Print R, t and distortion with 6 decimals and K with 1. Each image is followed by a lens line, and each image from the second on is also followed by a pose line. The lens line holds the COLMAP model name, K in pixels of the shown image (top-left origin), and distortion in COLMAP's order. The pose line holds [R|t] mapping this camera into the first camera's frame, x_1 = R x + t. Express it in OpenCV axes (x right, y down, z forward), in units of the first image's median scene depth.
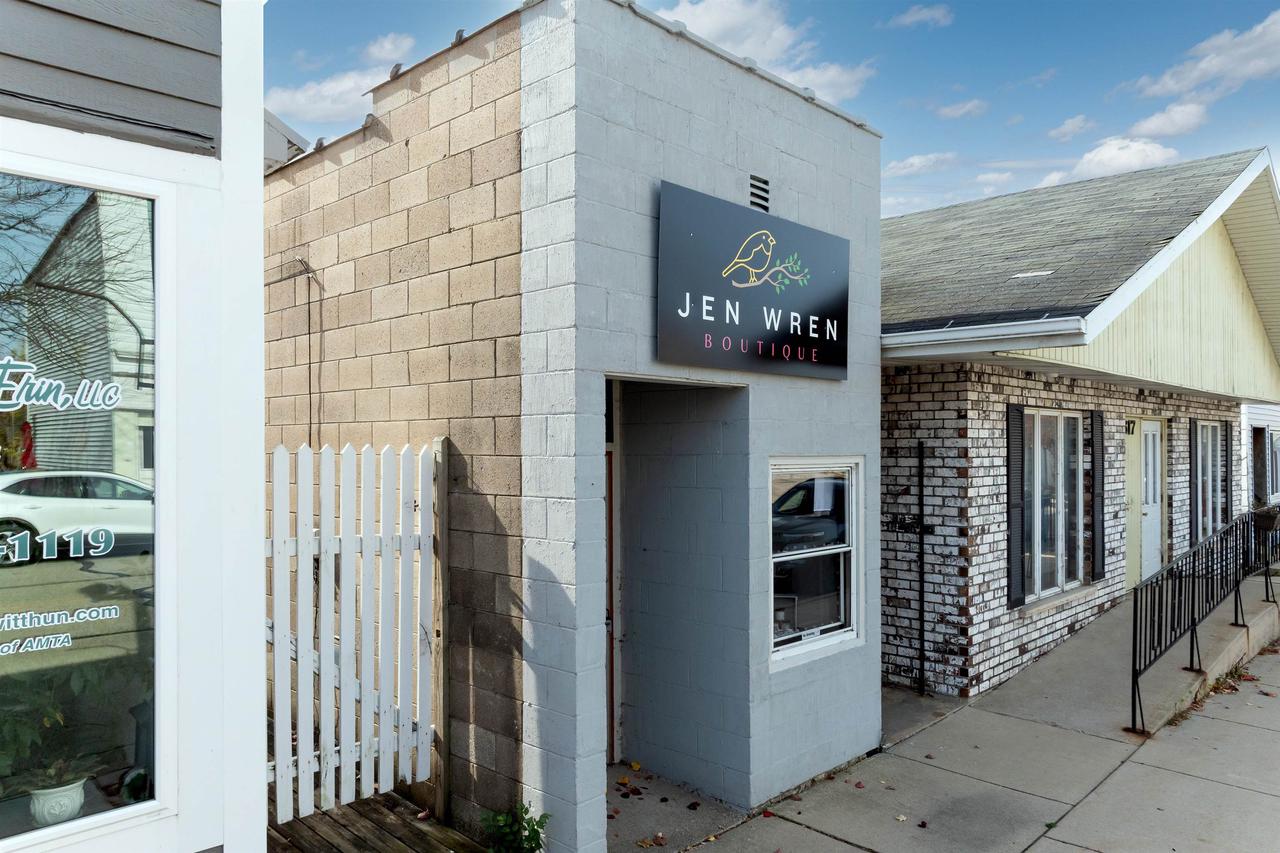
lens RADIAL K [[868.8, 0, 575.6], [0, 868.8, 428.7], [0, 0, 1]] dist [-0.007561, -0.002612]
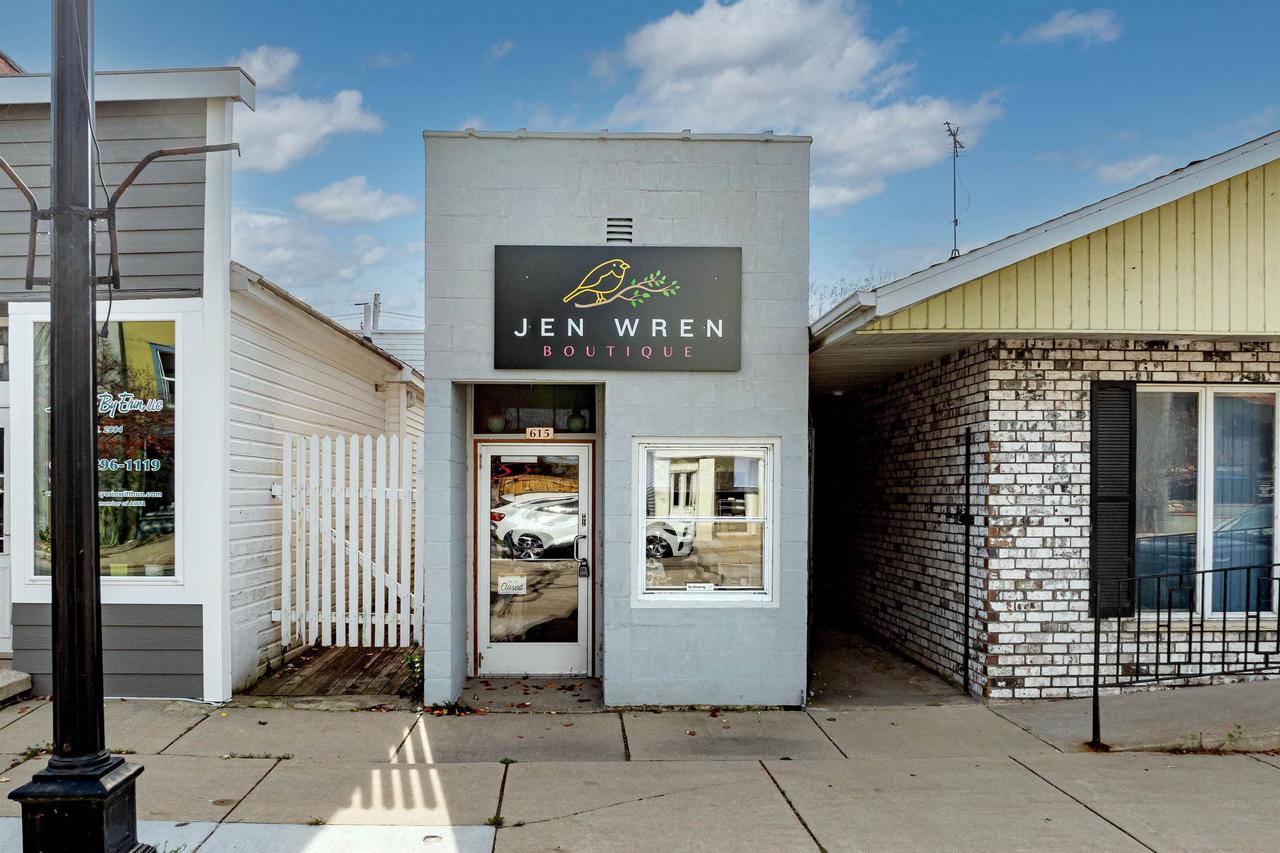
lens RADIAL K [[936.1, 0, 593.0], [0, 936.1, 484.3], [0, 0, 1]] dist [-0.033807, -0.000890]
pose [[0.725850, -0.003019, -0.687847, 1.131401], [0.008768, 0.999950, 0.004863, 0.095991], [0.687798, -0.009561, 0.725840, -0.027870]]
